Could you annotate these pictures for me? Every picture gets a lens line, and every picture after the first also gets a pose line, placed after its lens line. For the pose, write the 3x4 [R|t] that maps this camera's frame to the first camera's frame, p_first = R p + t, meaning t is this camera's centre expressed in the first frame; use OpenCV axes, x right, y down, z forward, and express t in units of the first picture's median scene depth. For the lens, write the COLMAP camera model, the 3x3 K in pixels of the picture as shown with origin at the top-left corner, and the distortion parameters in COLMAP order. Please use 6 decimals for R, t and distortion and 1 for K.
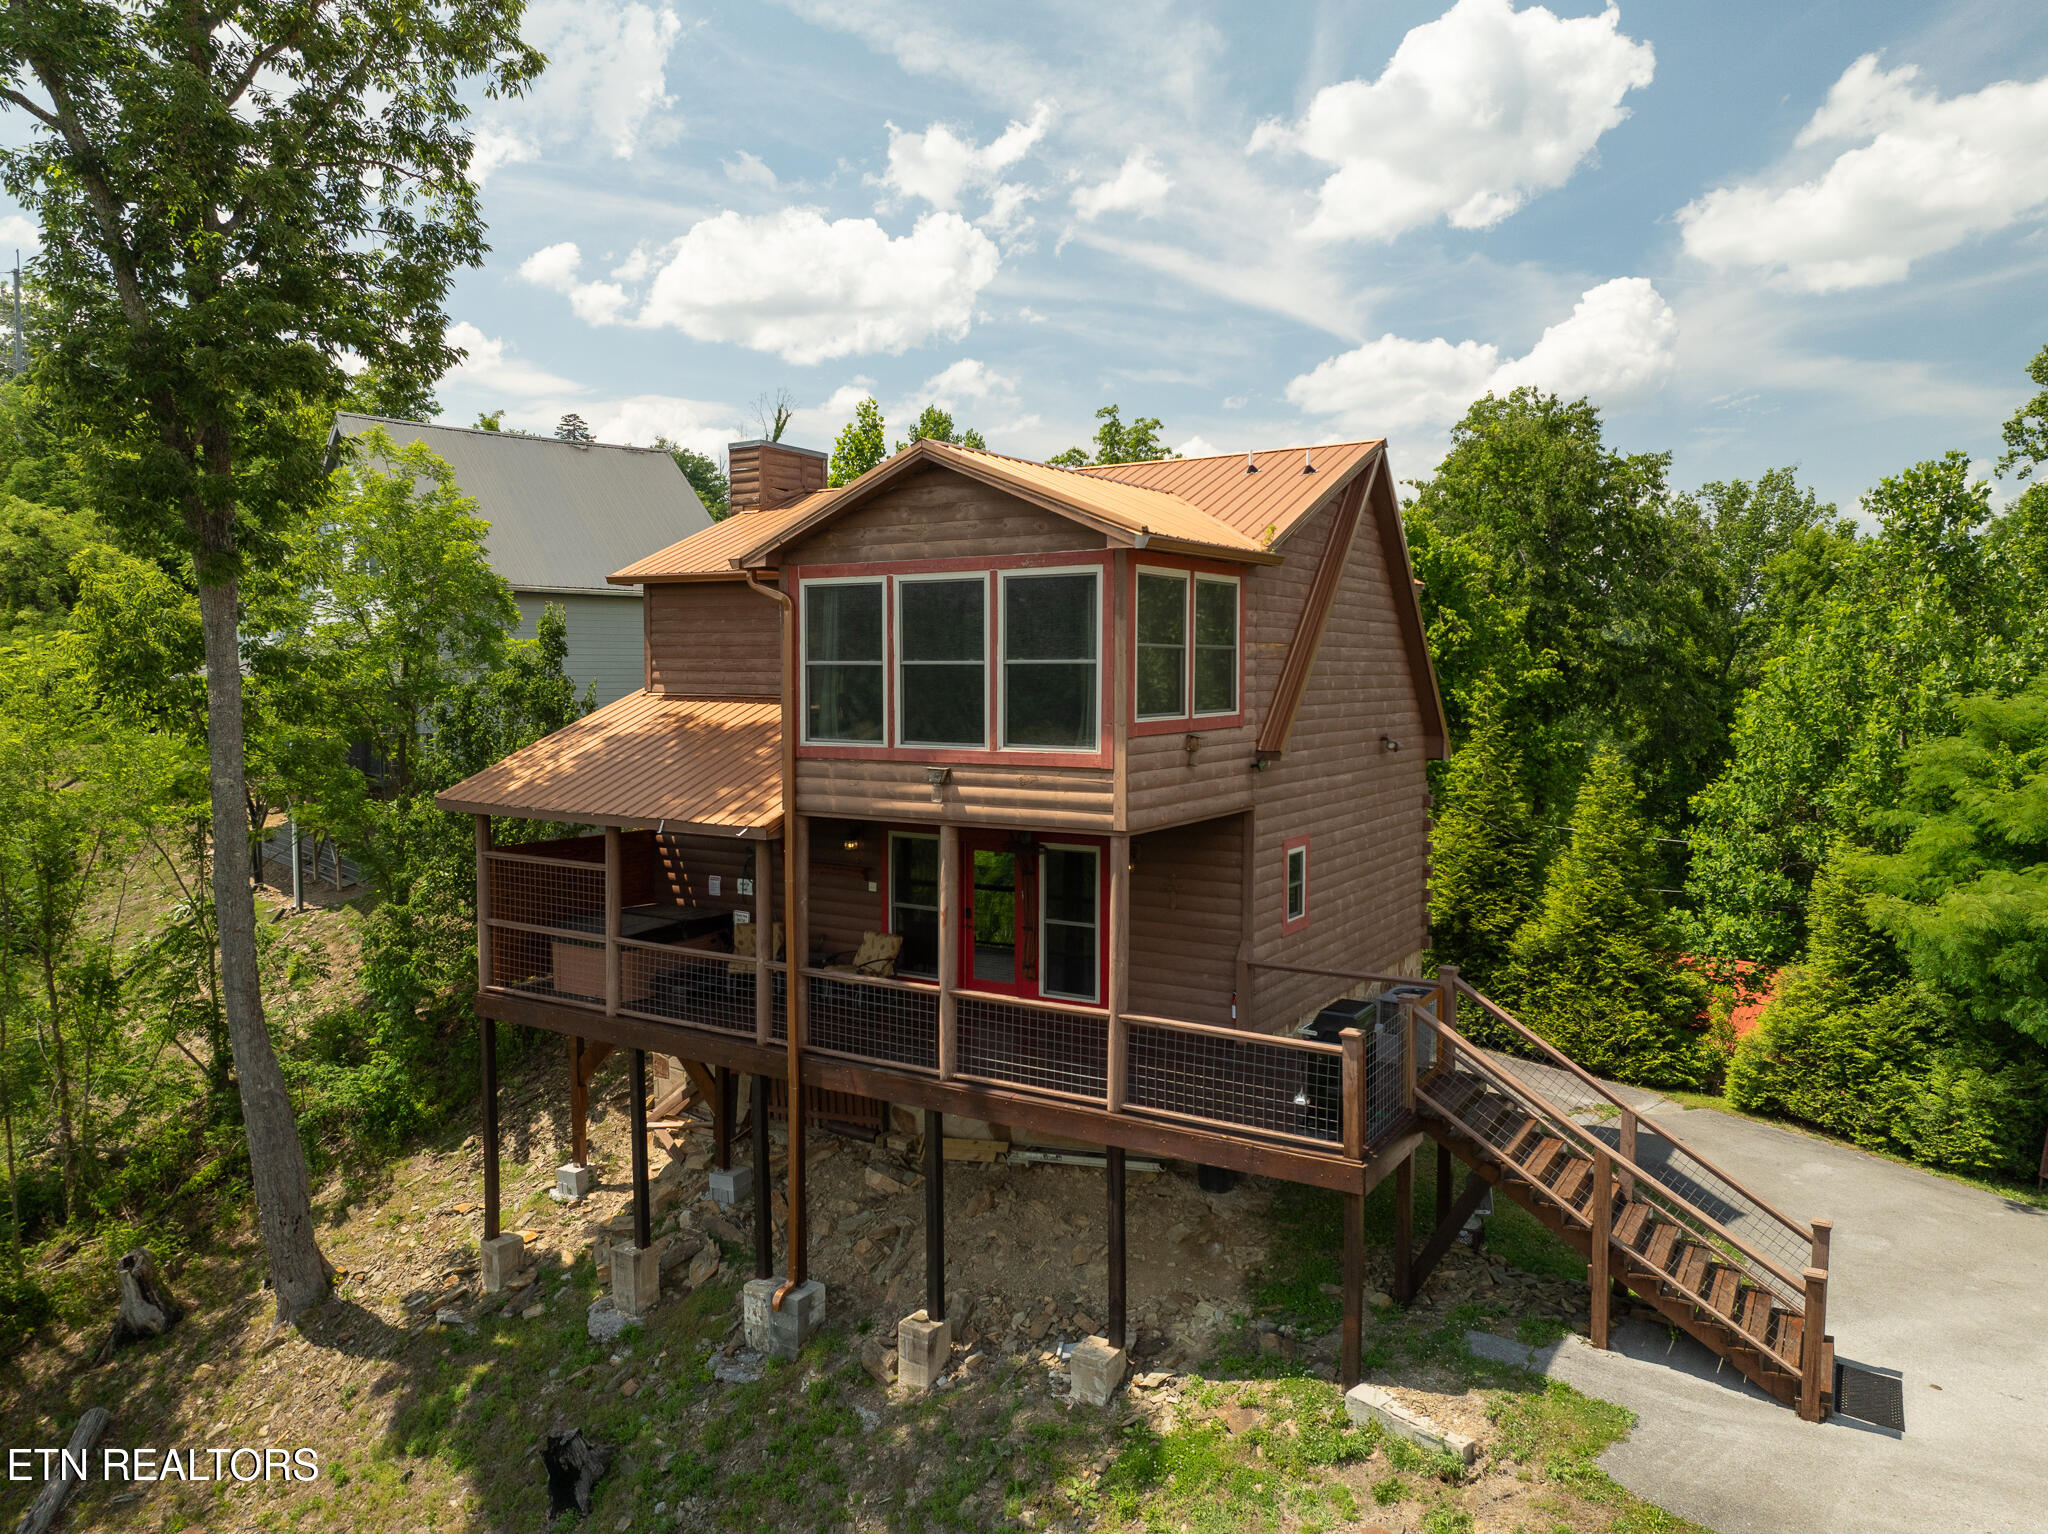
lens RADIAL K [[1417.8, 0, 1024.0], [0, 1417.8, 767.0], [0, 0, 1]] dist [-0.043801, 0.001861]
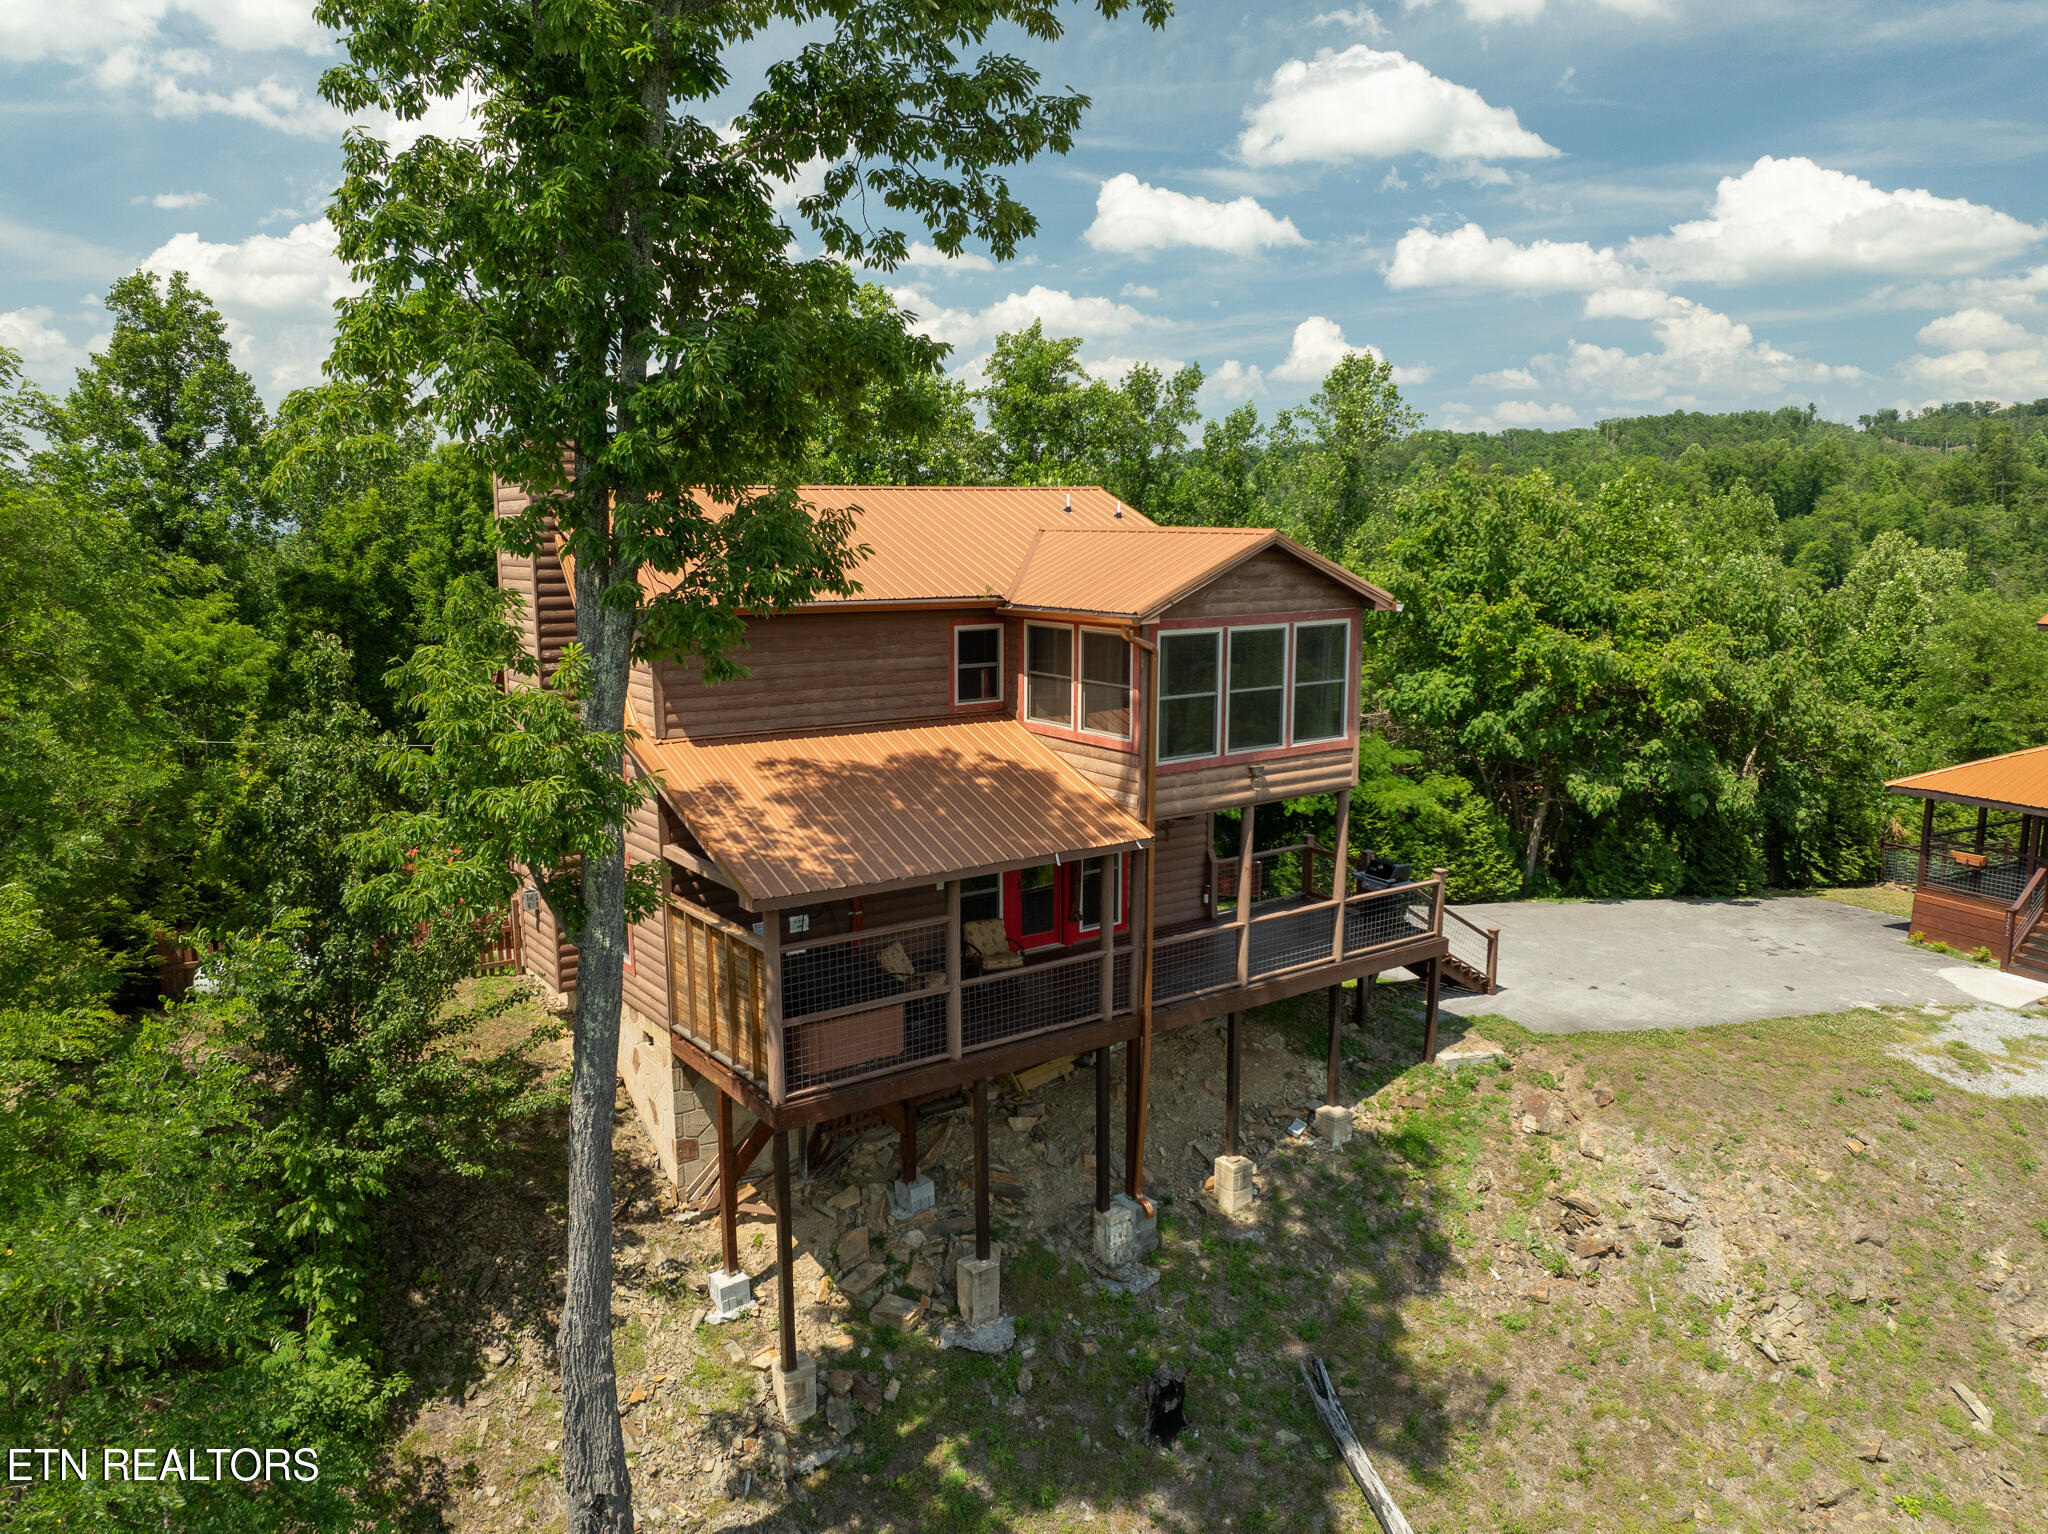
lens RADIAL K [[1417.8, 0, 1024.0], [0, 1417.8, 767.0], [0, 0, 1]] dist [-0.043801, 0.001861]
pose [[0.389734, -0.156888, 0.907465, -1.407039], [0.066918, 0.987602, 0.142002, -0.209622], [-0.918493, 0.005383, 0.395401, 0.662669]]
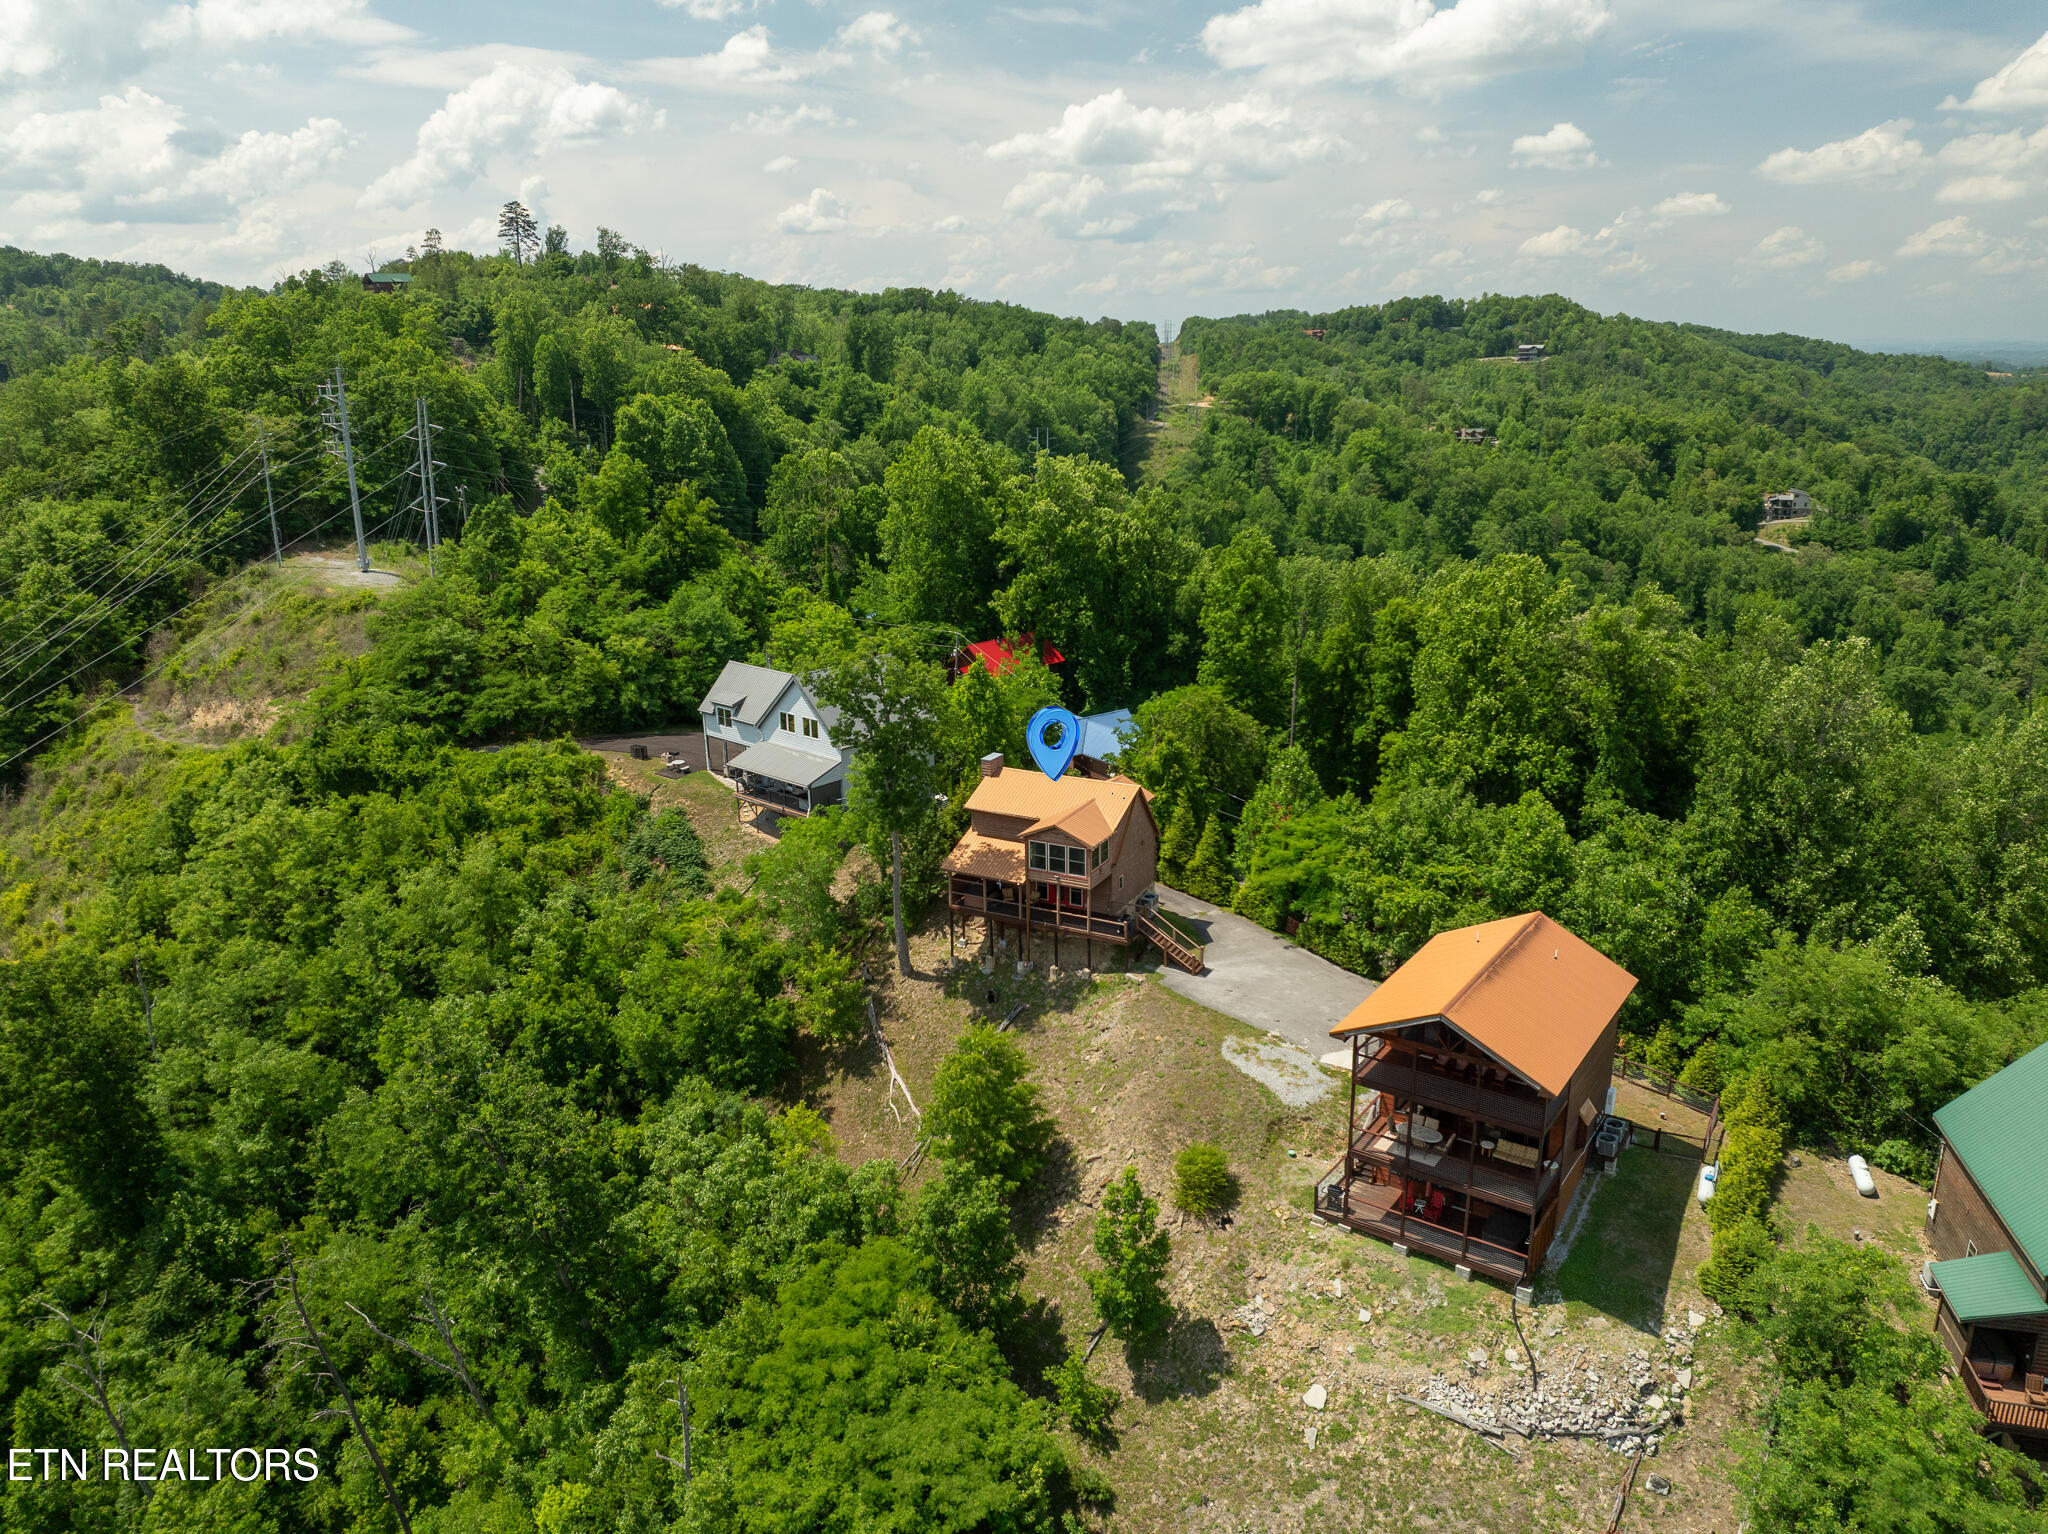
lens RADIAL K [[1417.8, 0, 1024.0], [0, 1417.8, 767.0], [0, 0, 1]] dist [-0.043801, 0.001861]
pose [[0.997243, -0.034988, 0.065444, -0.554160], [0.019697, 0.975044, 0.221138, -1.707559], [-0.071548, -0.219239, 0.973044, -4.497082]]
